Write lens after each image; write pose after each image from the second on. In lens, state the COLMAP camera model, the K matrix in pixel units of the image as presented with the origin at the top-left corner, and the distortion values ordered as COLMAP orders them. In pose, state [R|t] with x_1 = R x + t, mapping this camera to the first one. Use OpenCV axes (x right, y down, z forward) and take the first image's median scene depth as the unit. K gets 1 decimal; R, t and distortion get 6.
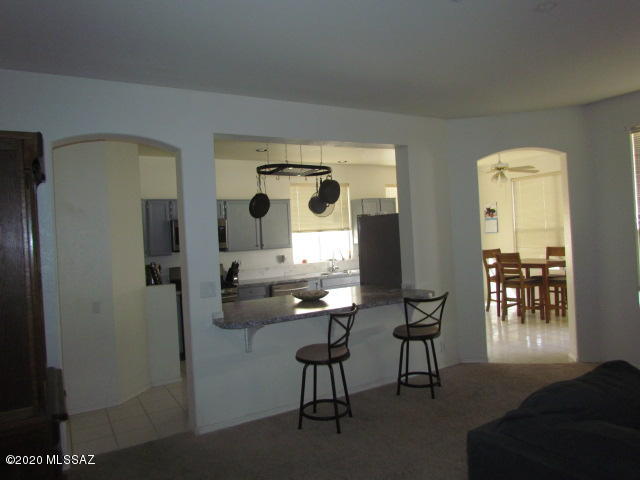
lens RADIAL K [[486.8, 0, 319.2], [0, 486.8, 241.7], [0, 0, 1]] dist [0.074939, 0.001240]
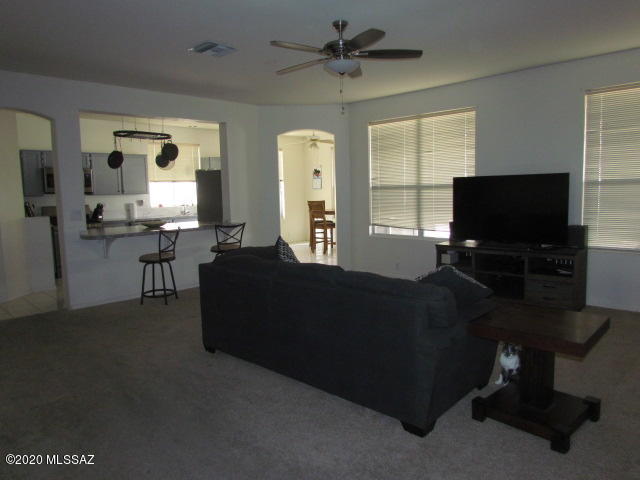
lens RADIAL K [[458.6, 0, 309.4], [0, 458.6, 235.0], [0, 0, 1]] dist [0.004392, -0.008074]
pose [[0.969699, 0.009116, 0.244134, 0.079719], [-0.029024, 0.996525, 0.078071, 0.018598], [-0.242574, -0.082791, 0.966594, -0.348473]]
